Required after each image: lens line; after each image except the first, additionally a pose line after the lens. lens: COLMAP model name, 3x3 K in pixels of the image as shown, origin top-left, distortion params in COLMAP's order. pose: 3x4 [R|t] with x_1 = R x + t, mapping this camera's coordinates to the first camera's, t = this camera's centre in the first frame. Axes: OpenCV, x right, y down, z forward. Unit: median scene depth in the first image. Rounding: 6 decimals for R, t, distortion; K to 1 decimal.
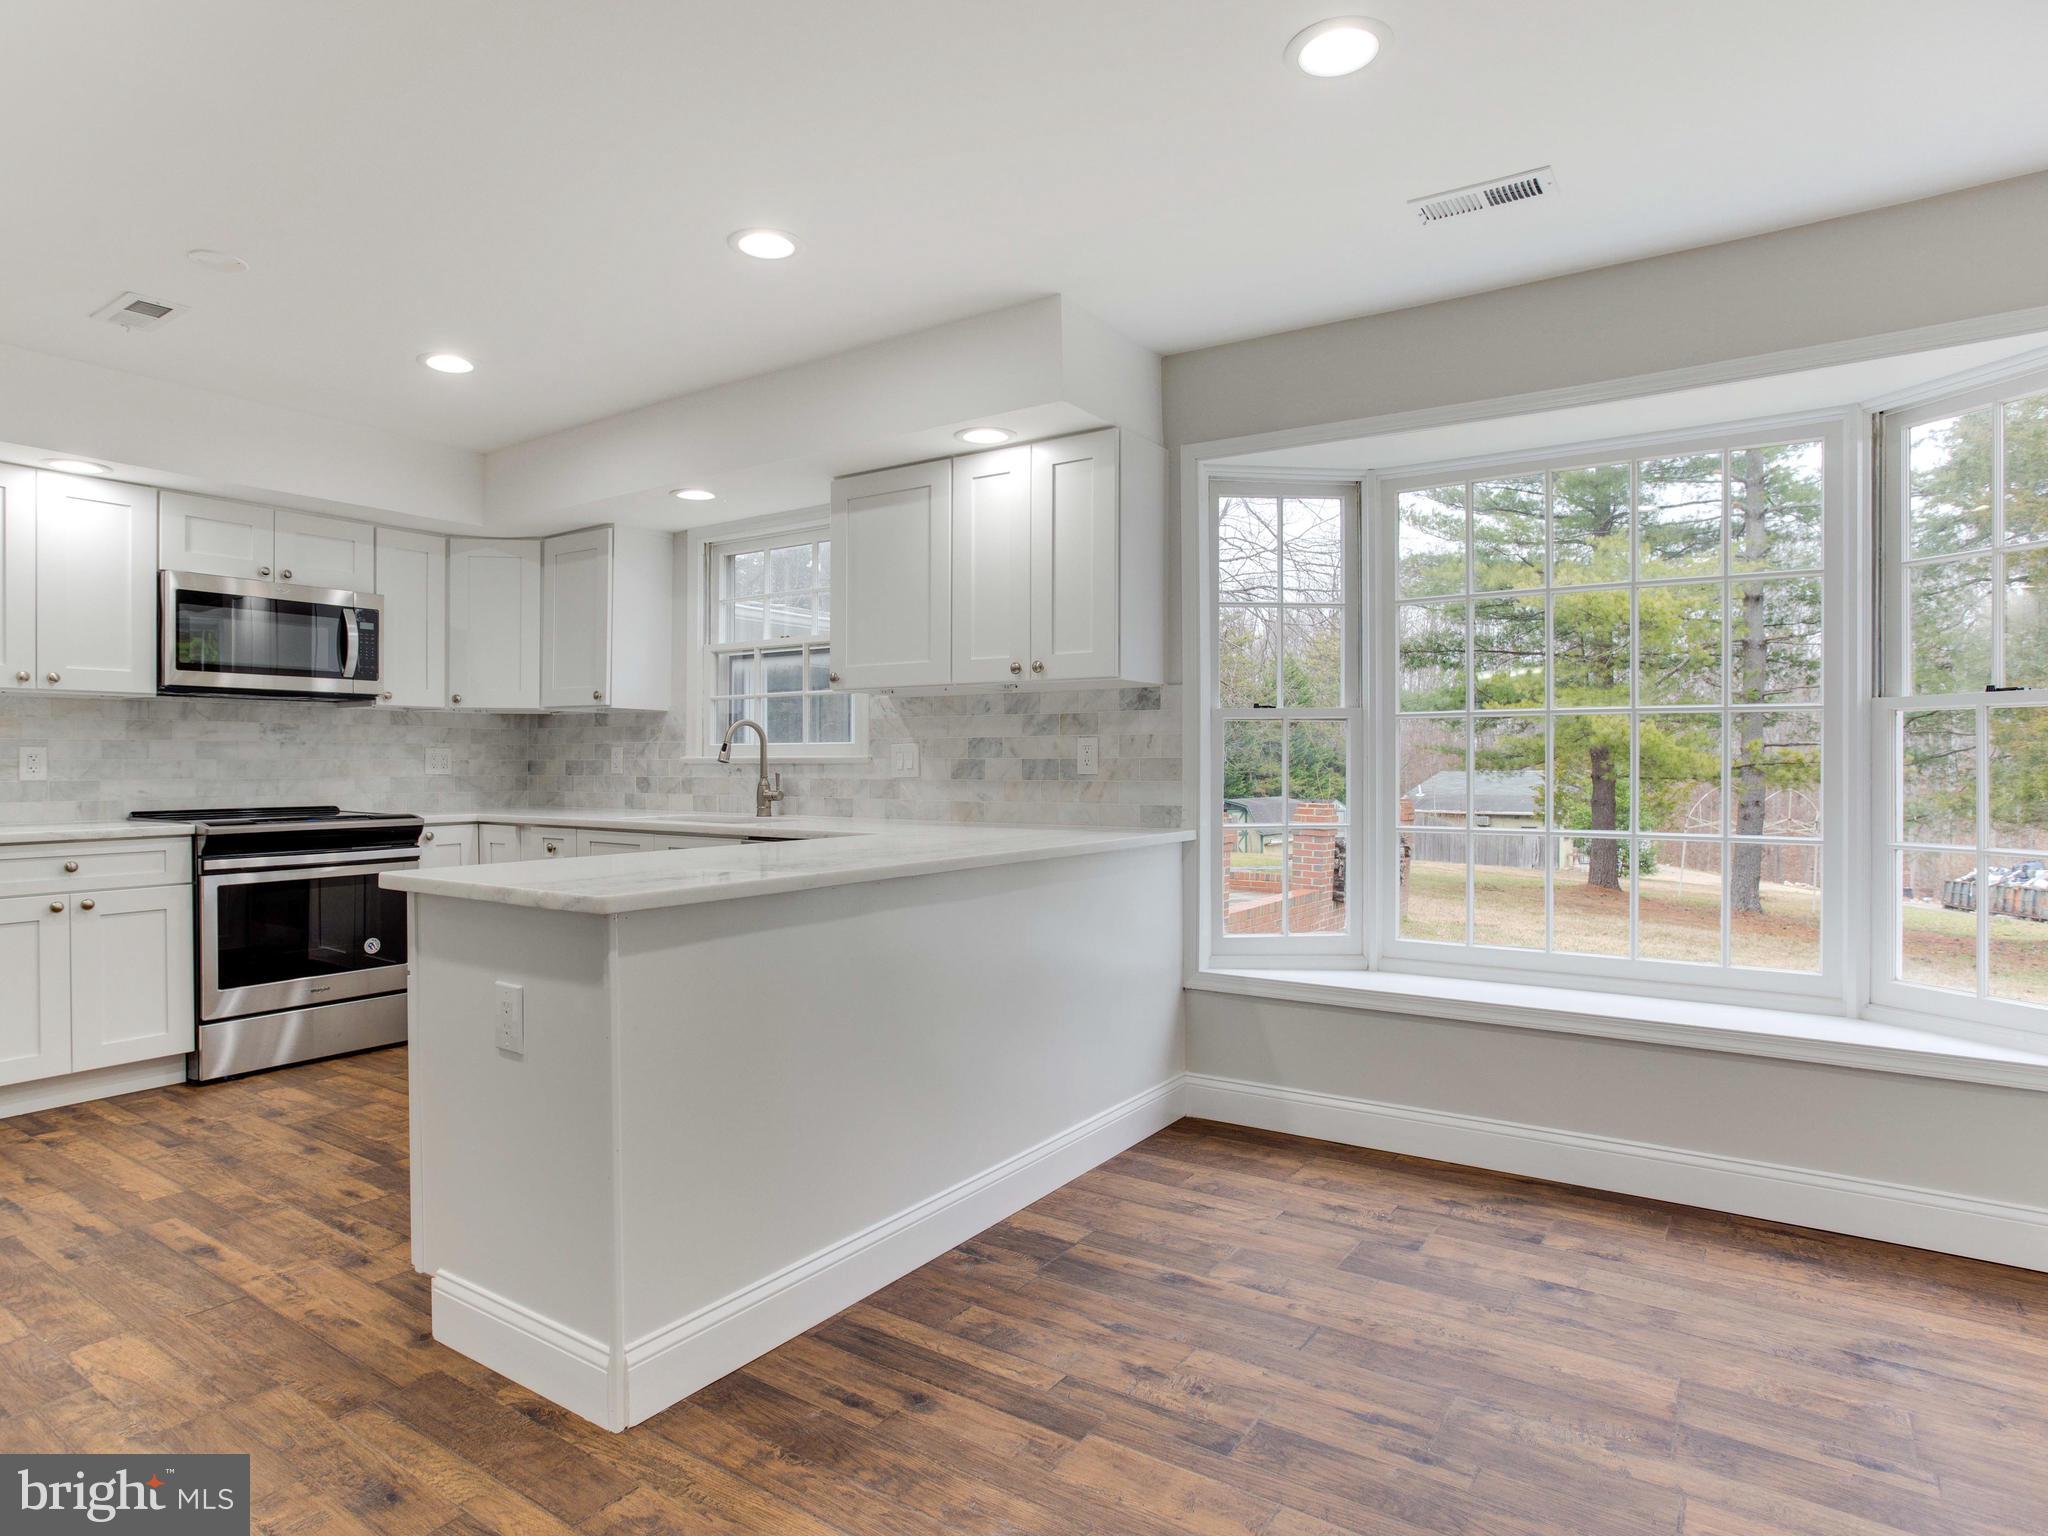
lens RADIAL K [[1147.0, 0, 987.6], [0, 1147.0, 763.2], [0, 0, 1]] dist [-0.044033, 0.025923]
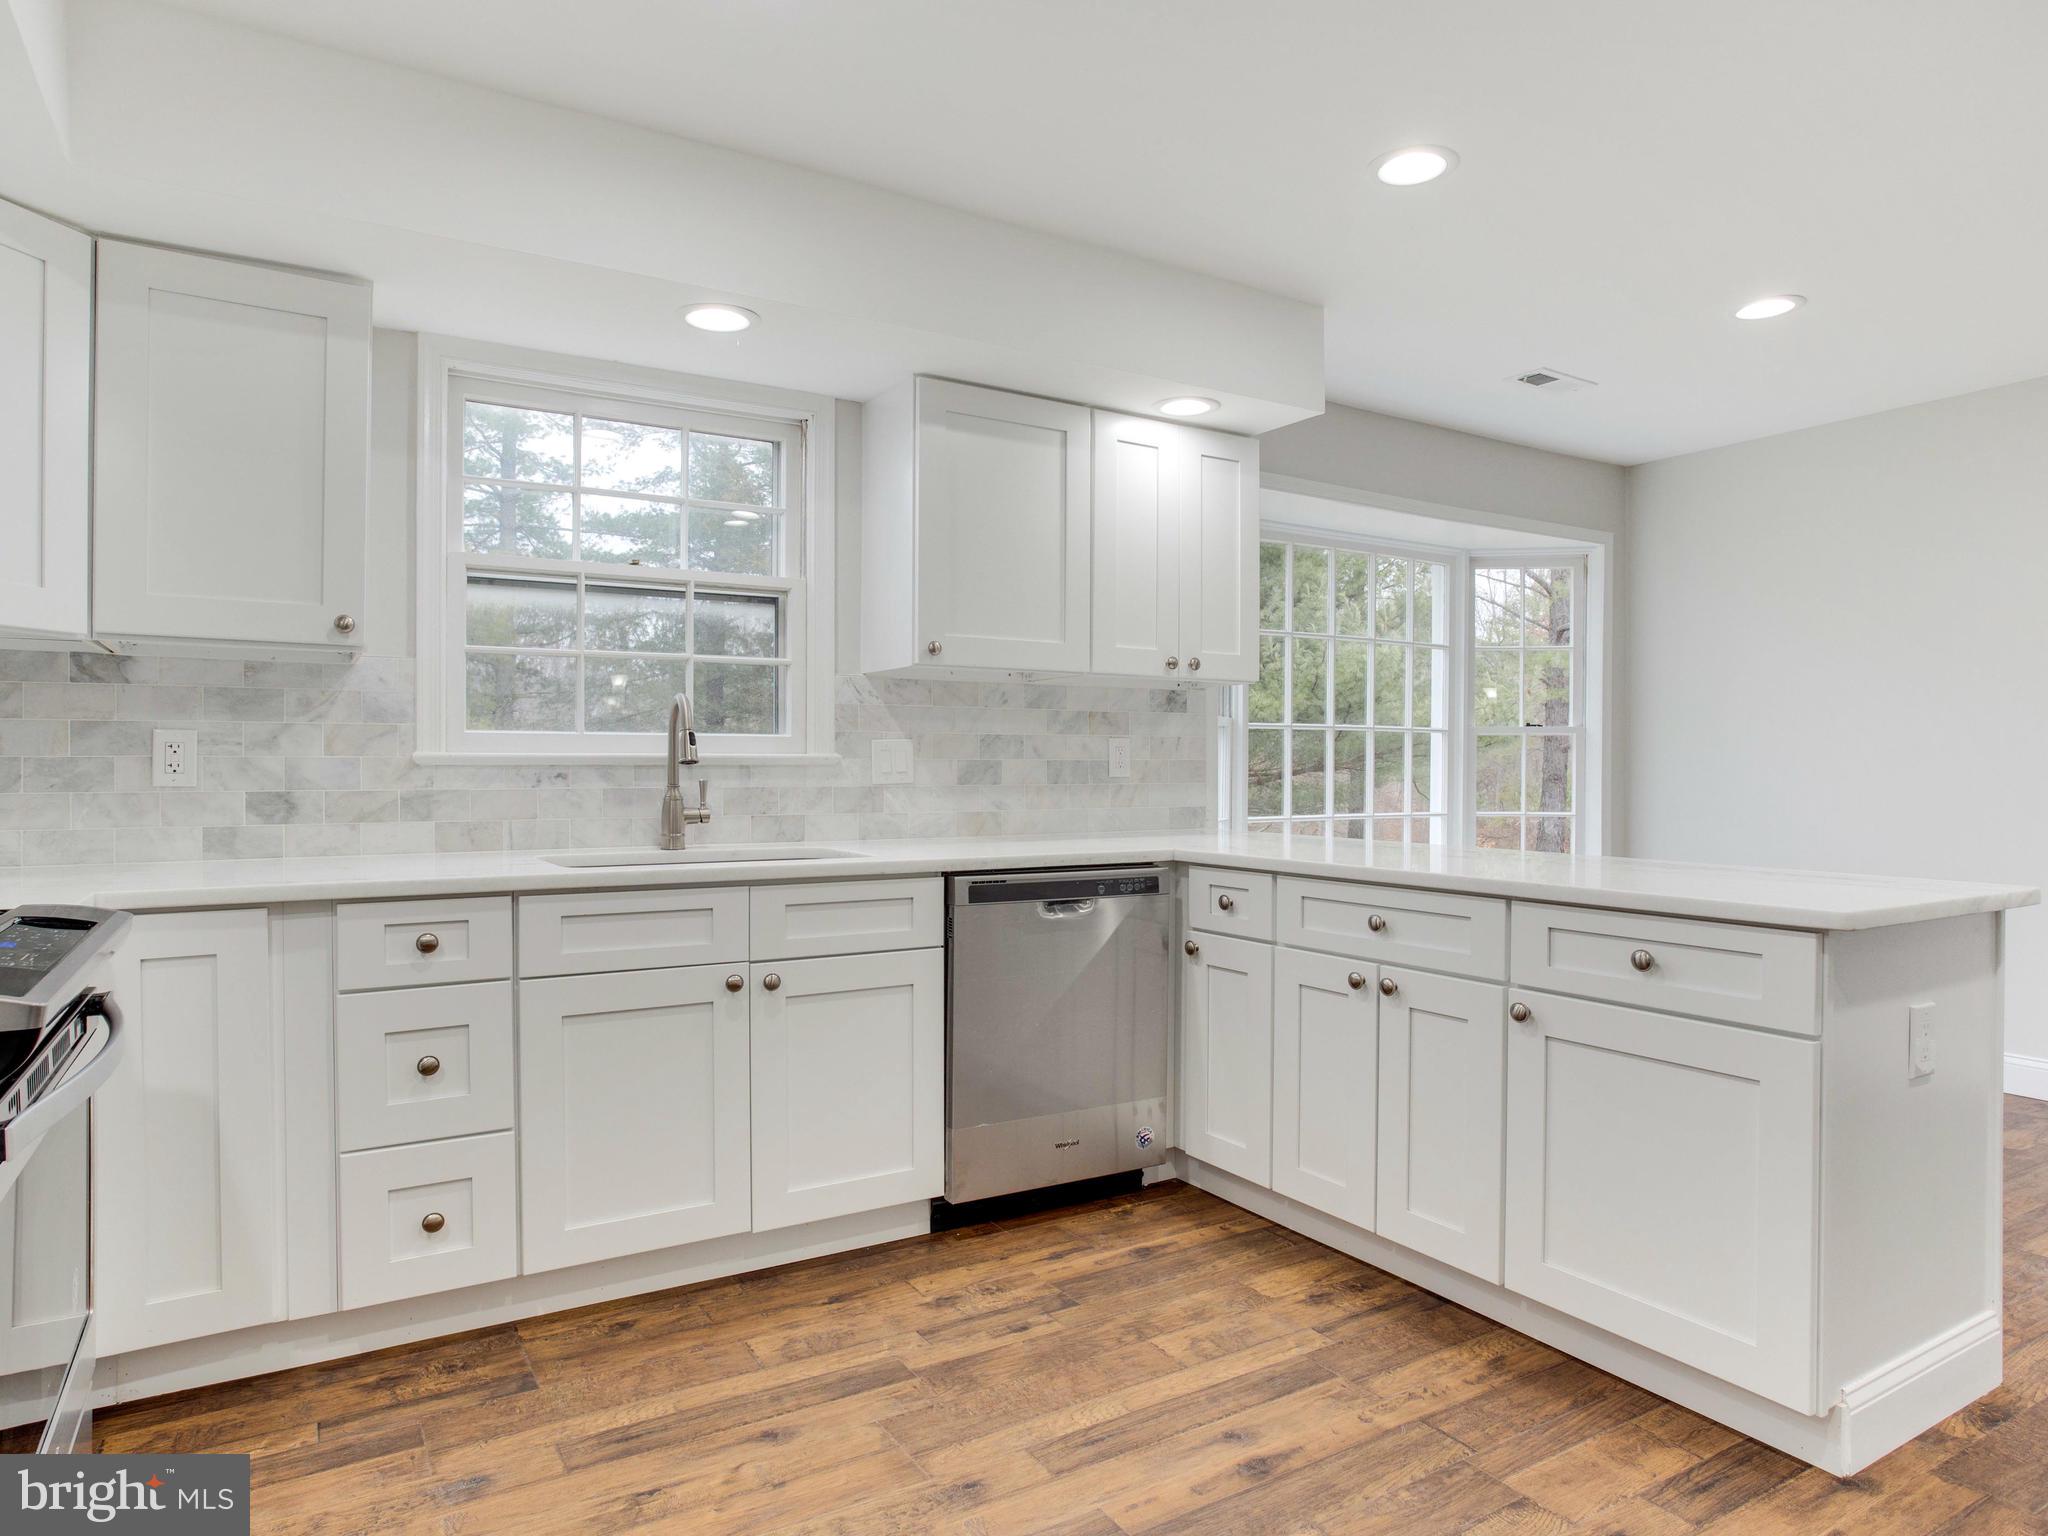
lens RADIAL K [[1192.0, 0, 989.1], [0, 1192.0, 765.7], [0, 0, 1]] dist [-0.066698, 0.038953]
pose [[0.422584, -0.000246, 0.906324, -0.802286], [-0.001652, 0.999998, 0.001042, -0.000524], [-0.906322, -0.001938, 0.422583, 0.645567]]
